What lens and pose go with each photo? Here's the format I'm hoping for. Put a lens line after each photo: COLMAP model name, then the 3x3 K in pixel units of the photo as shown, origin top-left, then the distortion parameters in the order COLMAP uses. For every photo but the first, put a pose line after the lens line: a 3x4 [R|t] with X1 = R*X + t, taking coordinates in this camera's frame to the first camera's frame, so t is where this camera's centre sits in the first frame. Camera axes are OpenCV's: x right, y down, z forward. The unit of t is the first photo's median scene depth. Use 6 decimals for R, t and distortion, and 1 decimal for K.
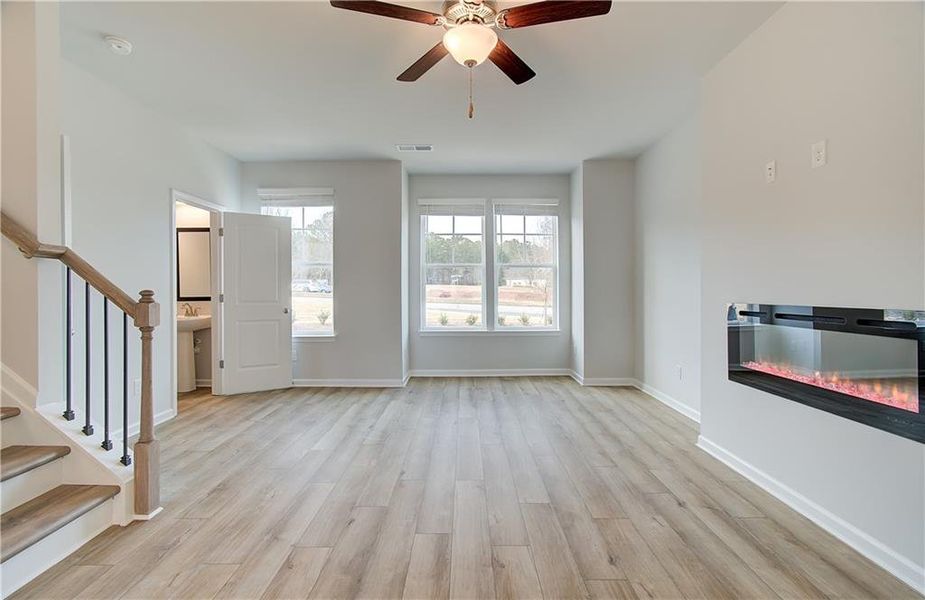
lens RADIAL K [[398.9, 0, 465.1], [0, 398.9, 291.9], [0, 0, 1]] dist [-0.013638, 0.001953]
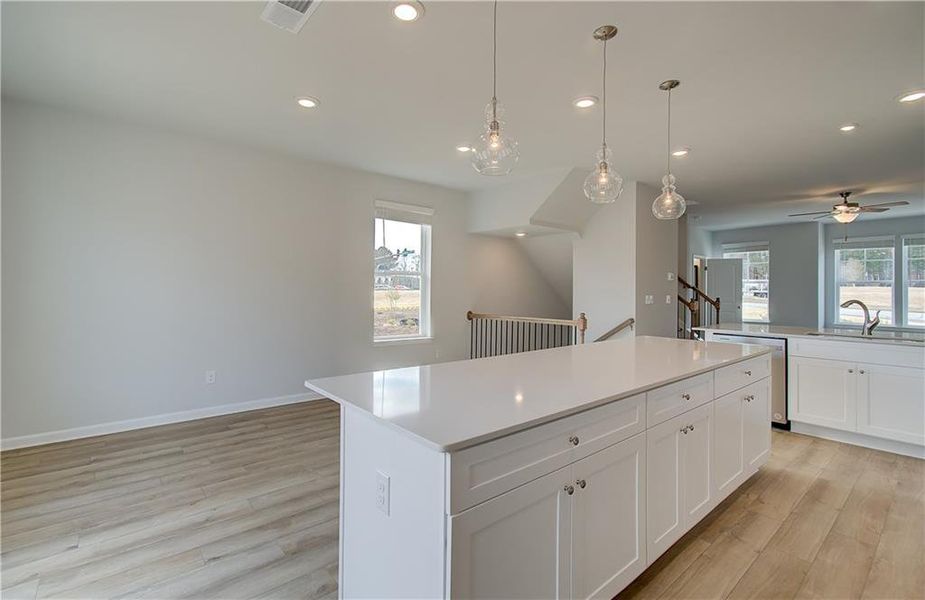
lens RADIAL K [[417.5, 0, 444.8], [0, 417.5, 285.7], [0, 0, 1]] dist [-0.005196, 0.001227]
pose [[0.606588, -0.004210, -0.795005, 0.427212], [-0.009238, 0.999881, -0.012344, -0.026856], [0.794962, 0.014832, 0.606477, -2.006486]]
